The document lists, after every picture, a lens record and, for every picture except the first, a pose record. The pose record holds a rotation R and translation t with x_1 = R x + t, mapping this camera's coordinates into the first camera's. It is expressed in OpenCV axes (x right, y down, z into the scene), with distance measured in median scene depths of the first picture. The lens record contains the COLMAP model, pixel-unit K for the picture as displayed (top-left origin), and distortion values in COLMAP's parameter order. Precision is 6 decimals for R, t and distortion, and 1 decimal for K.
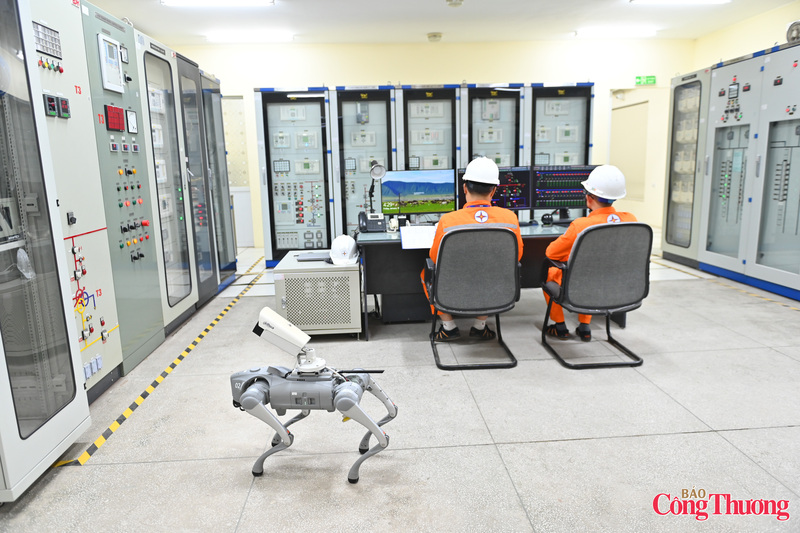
lens RADIAL K [[539.3, 0, 398.5], [0, 539.3, 268.0], [0, 0, 1]] dist [-0.009677, -0.002881]
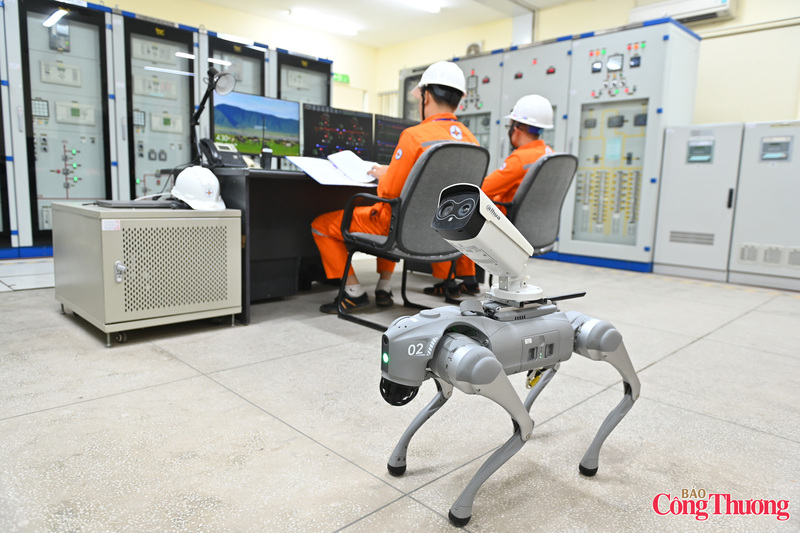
lens RADIAL K [[539.3, 0, 399.8], [0, 539.3, 265.8], [0, 0, 1]] dist [-0.009677, -0.002881]
pose [[0.753416, -0.043954, 0.656073, -0.254045], [0.072259, 0.997255, -0.016168, 0.062377], [-0.653561, 0.059588, 0.754524, 0.266223]]
